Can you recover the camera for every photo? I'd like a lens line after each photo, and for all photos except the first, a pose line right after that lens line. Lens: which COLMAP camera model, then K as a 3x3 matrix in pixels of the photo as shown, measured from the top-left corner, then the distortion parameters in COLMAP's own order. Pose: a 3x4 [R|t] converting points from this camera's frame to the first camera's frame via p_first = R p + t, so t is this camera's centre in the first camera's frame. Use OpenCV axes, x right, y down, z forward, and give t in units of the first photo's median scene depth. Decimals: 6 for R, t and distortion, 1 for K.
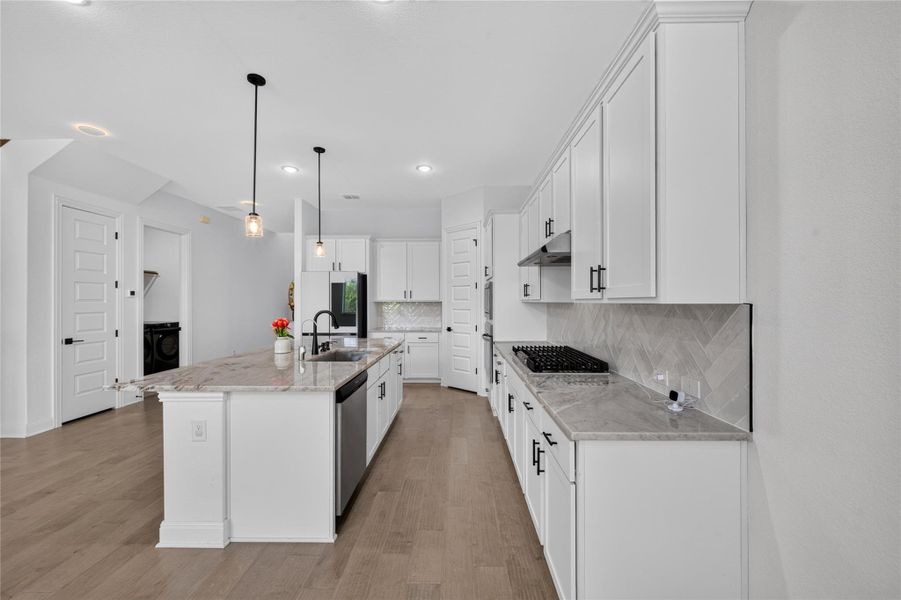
lens RADIAL K [[350.9, 0, 454.3], [0, 350.9, 300.1], [0, 0, 1]] dist [-0.000343, -0.000127]
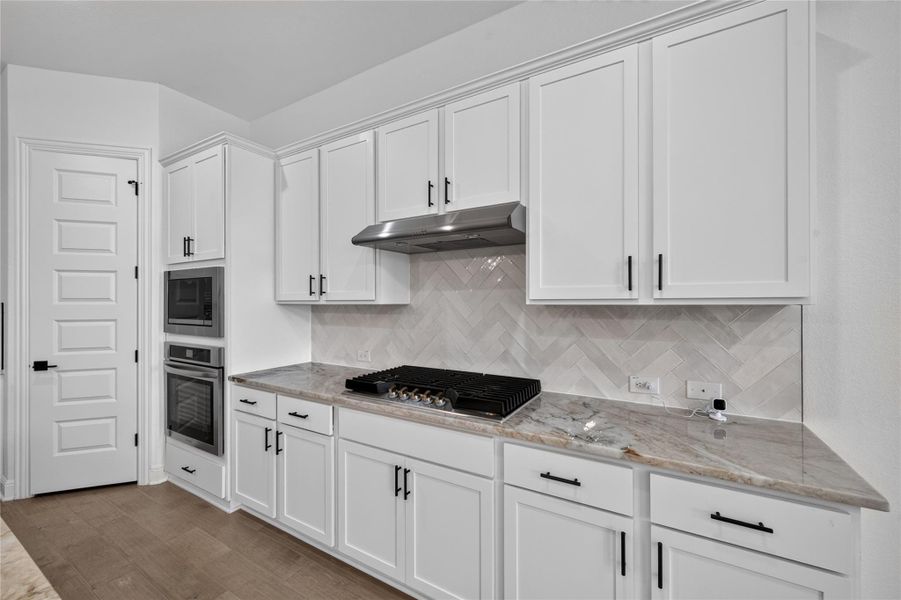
lens RADIAL K [[361.1, 0, 453.9], [0, 361.1, 303.5], [0, 0, 1]] dist [0.001685, 0.000160]
pose [[0.498565, 0.000126, 0.866852, -0.367584], [-0.002527, 0.999996, 0.001307, 0.005231], [-0.866849, -0.002842, 0.498563, 0.759029]]
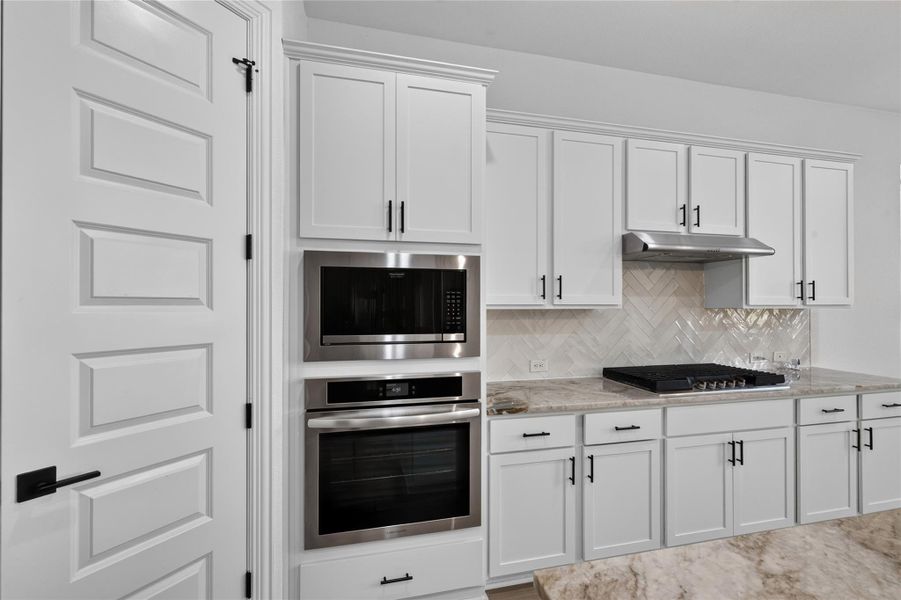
lens RADIAL K [[390.9, 0, 452.9], [0, 390.9, 306.2], [0, 0, 1]] dist [-0.000667, -0.000088]
pose [[-0.237563, 0.006626, 0.971350, -0.556333], [0.000048, 0.999977, -0.006810, 0.009202], [-0.971372, -0.001571, -0.237558, 2.077257]]
